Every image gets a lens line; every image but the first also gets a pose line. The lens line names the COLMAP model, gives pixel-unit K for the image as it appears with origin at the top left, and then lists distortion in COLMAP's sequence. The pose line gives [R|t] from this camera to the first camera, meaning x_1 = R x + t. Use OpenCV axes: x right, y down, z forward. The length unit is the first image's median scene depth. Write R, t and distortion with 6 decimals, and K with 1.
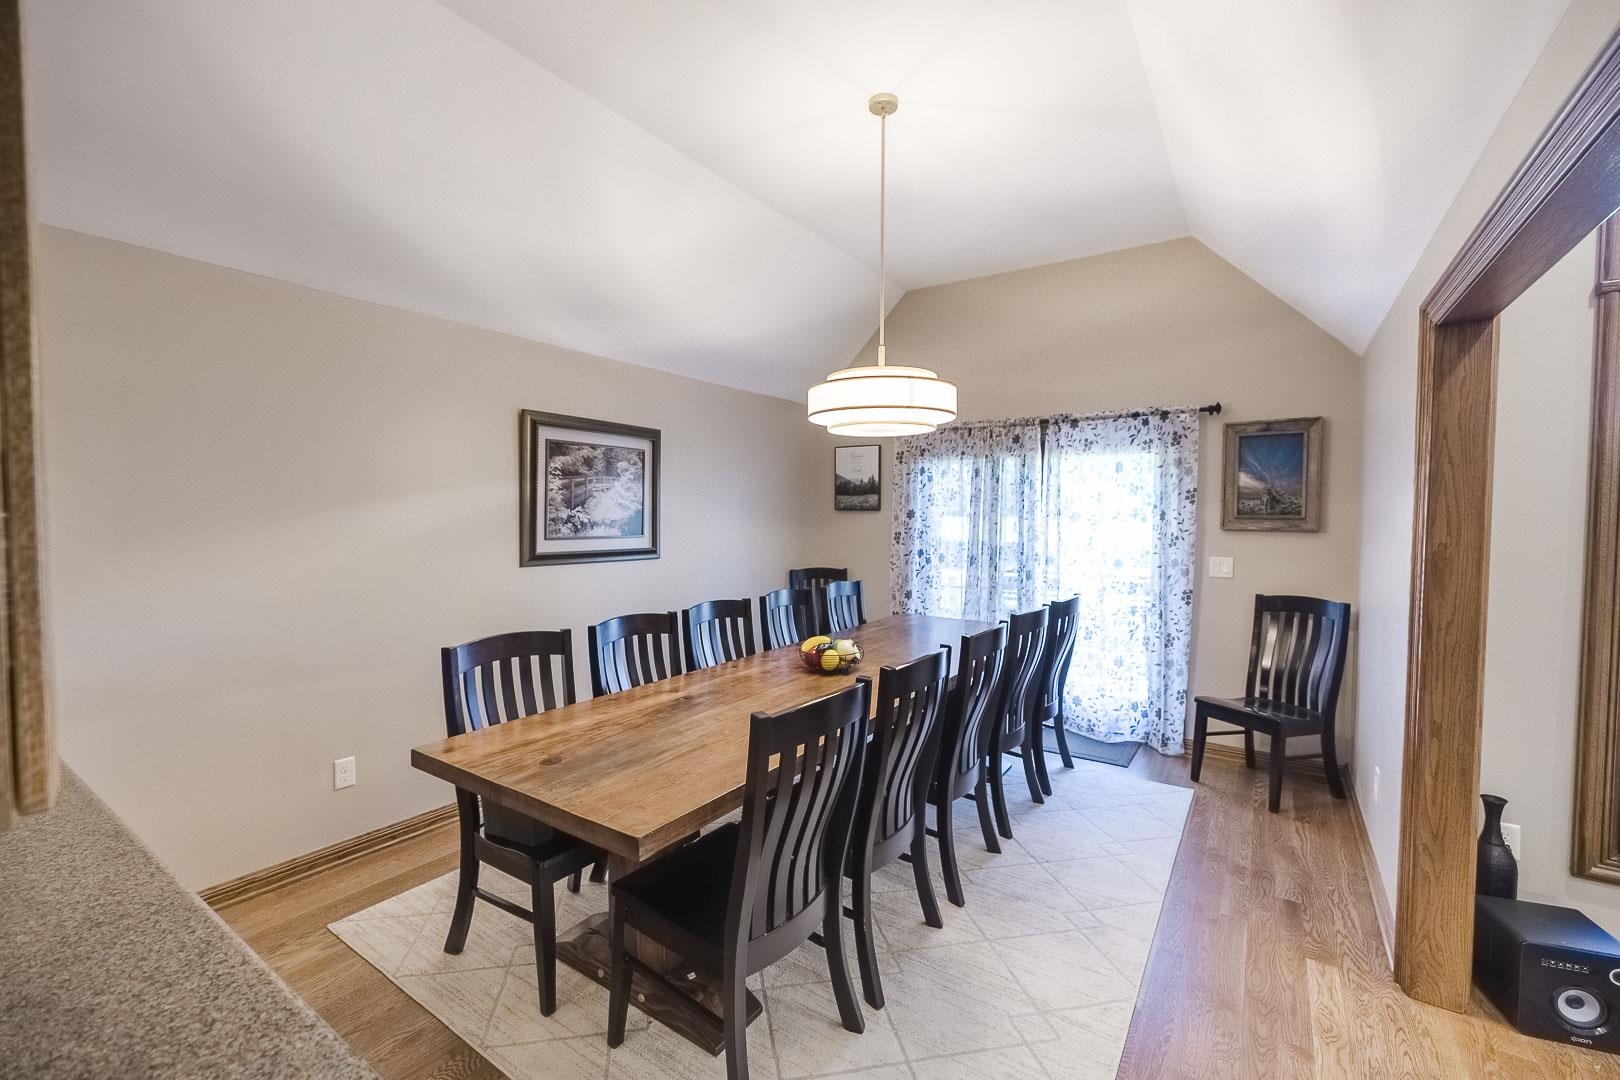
lens RADIAL K [[697.2, 0, 812.1], [0, 697.2, 534.0], [0, 0, 1]] dist [-0.012612, -0.000052]
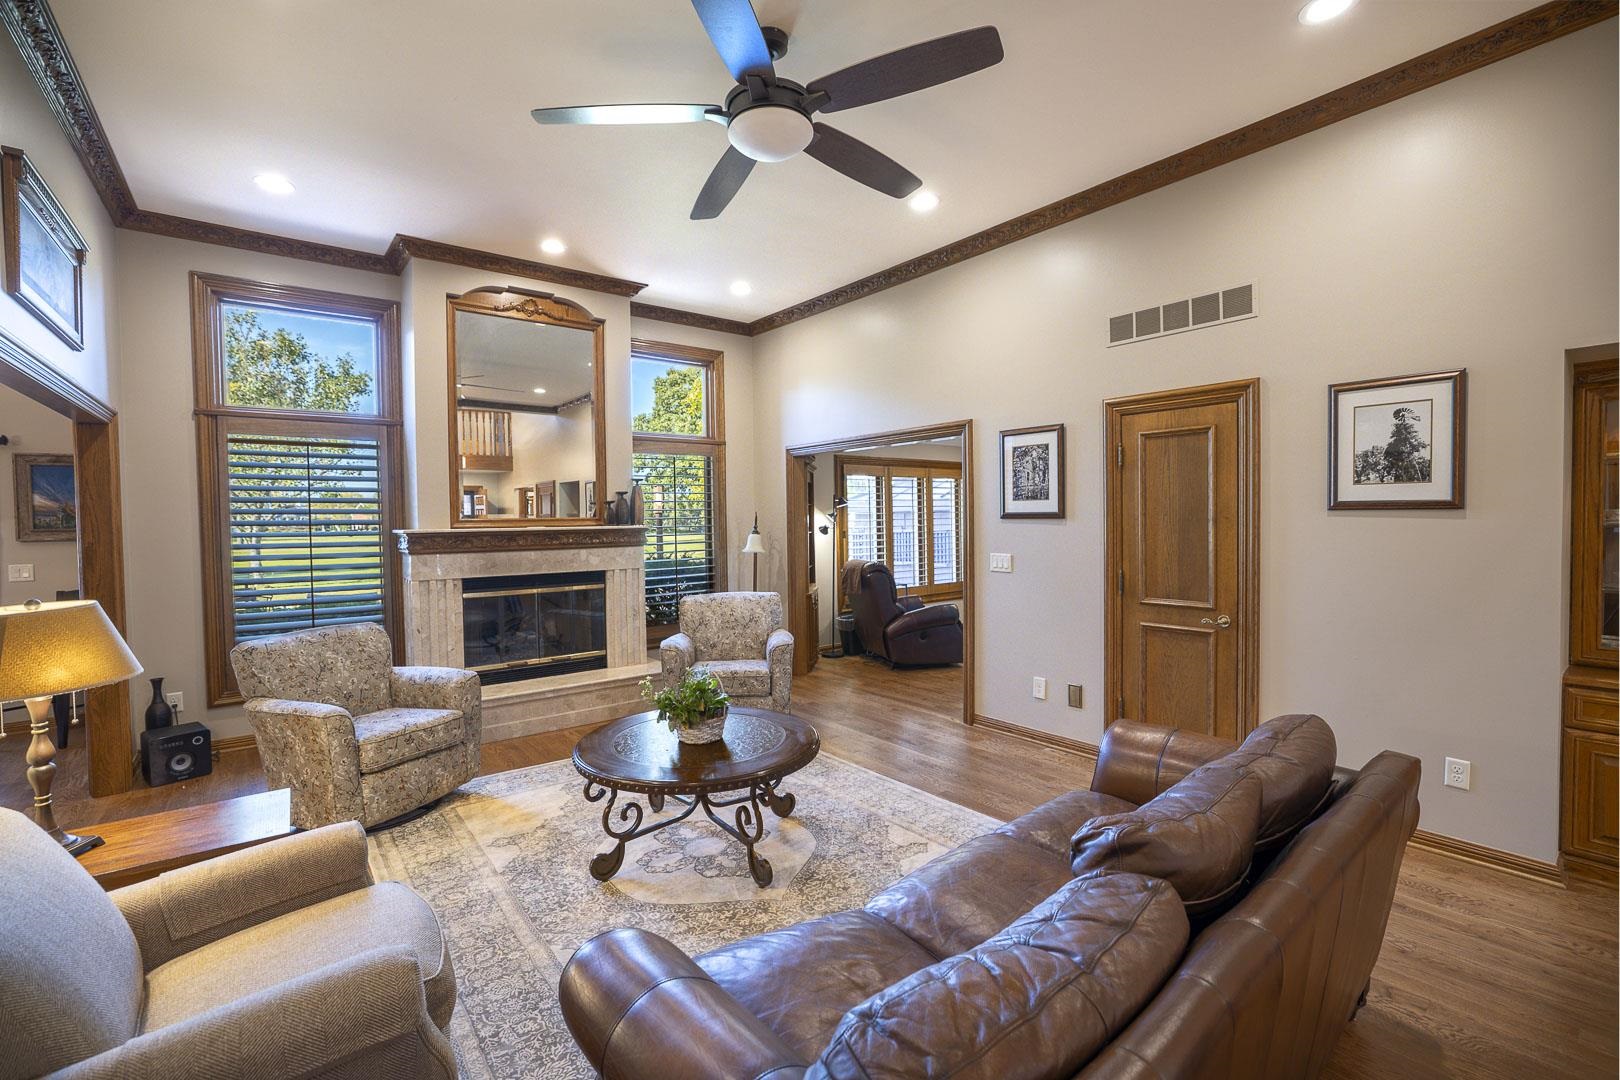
lens RADIAL K [[697.2, 0, 814.3], [0, 697.2, 533.4], [0, 0, 1]] dist [-0.012612, -0.000052]
pose [[0.307399, -0.032711, 0.951018, -0.114449], [0.048014, 0.998669, 0.018830, 0.024277], [-0.950369, 0.039874, 0.308560, -0.689288]]
